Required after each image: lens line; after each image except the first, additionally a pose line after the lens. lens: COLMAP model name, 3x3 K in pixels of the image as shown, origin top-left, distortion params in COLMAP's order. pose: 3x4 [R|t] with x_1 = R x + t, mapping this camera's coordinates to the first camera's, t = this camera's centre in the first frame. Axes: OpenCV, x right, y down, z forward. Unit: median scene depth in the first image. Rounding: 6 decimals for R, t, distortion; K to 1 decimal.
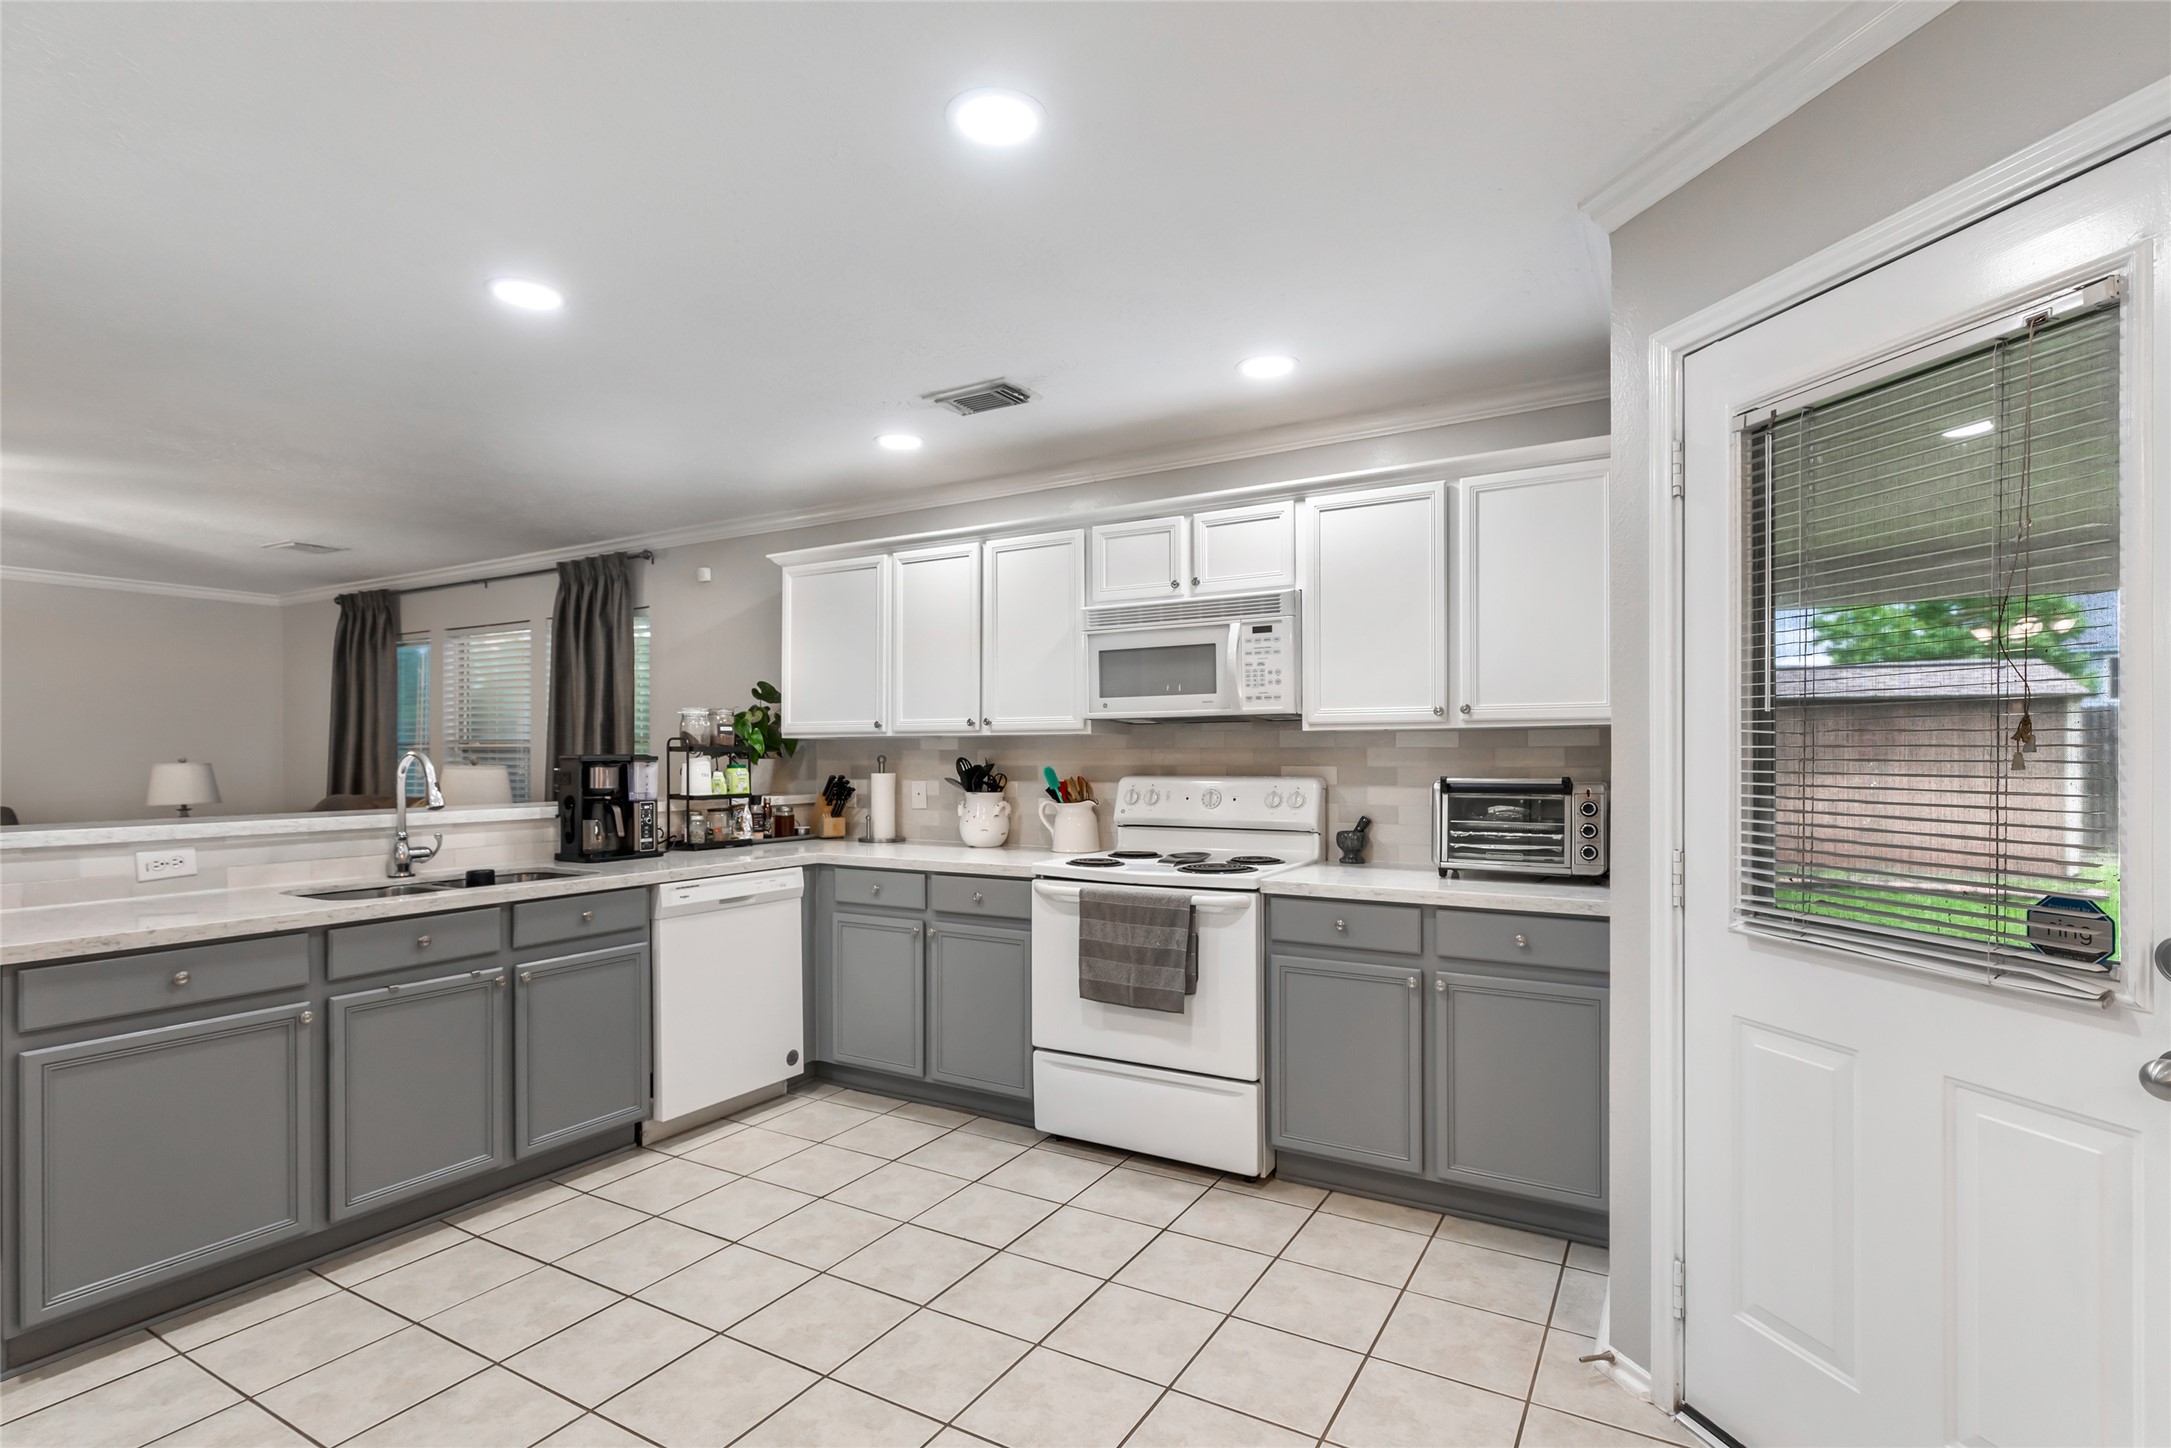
lens RADIAL K [[1007.2, 0, 1096.1], [0, 1007.2, 746.3], [0, 0, 1]] dist [0.002641, 0.000161]
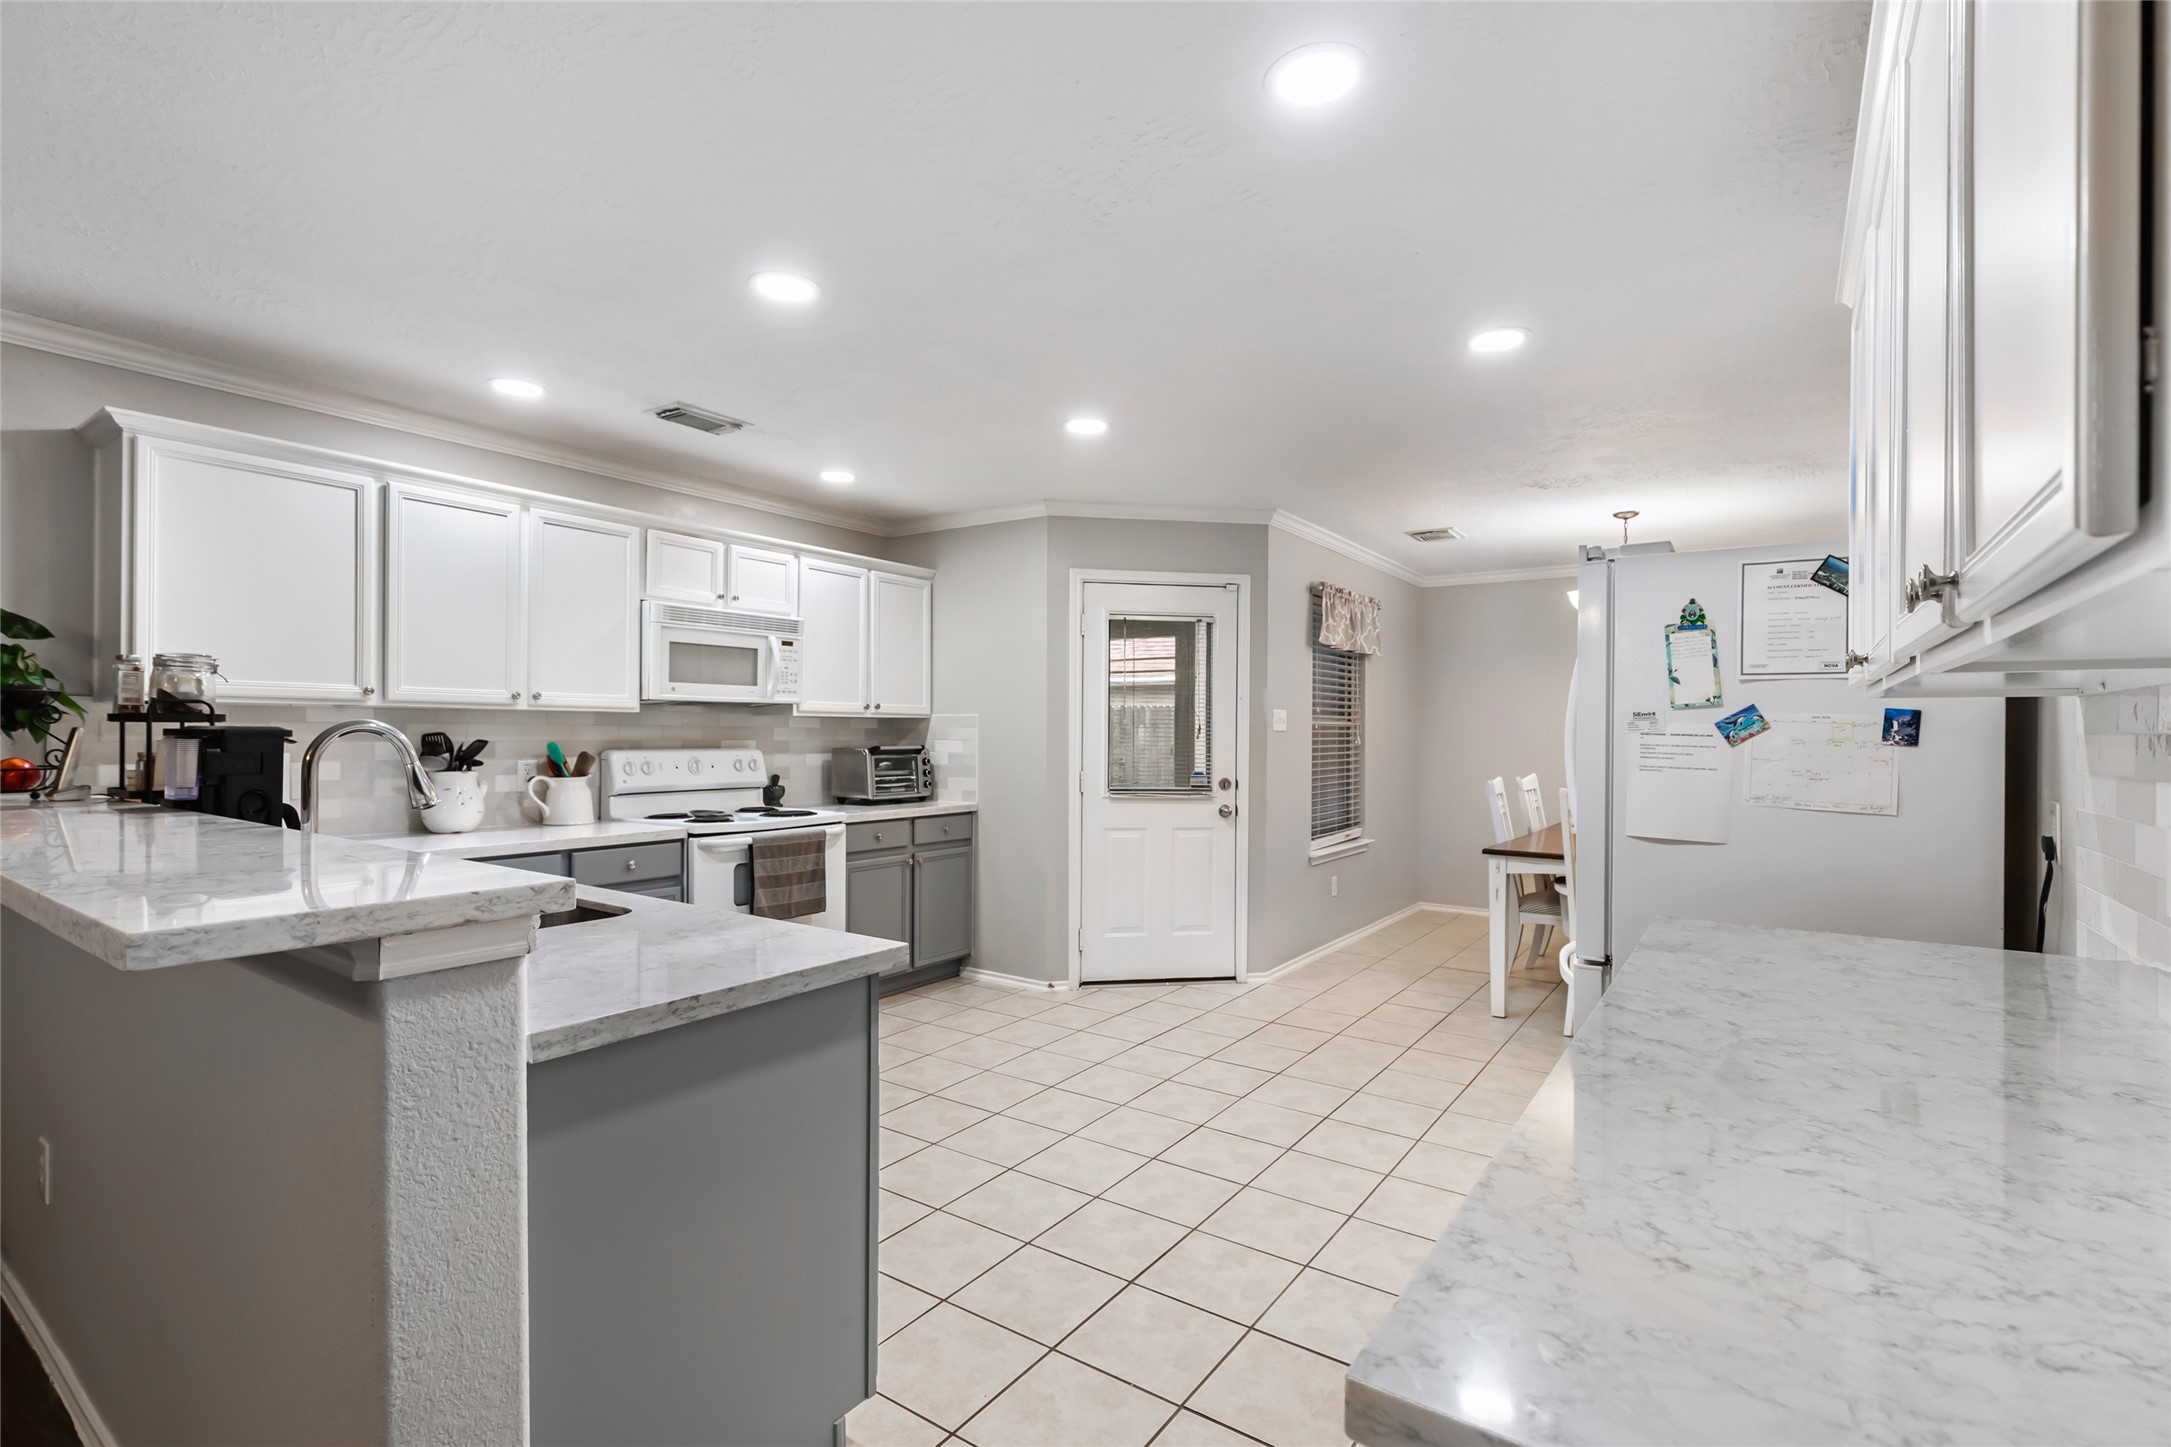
lens RADIAL K [[1003.4, 0, 1075.2], [0, 1003.4, 730.0], [0, 0, 1]] dist [0.003921, 0.000438]
pose [[0.097996, 0.005273, 0.995173, -1.184028], [-0.015658, 0.999870, -0.003757, 0.004198], [-0.995064, -0.015214, 0.098066, 0.453471]]
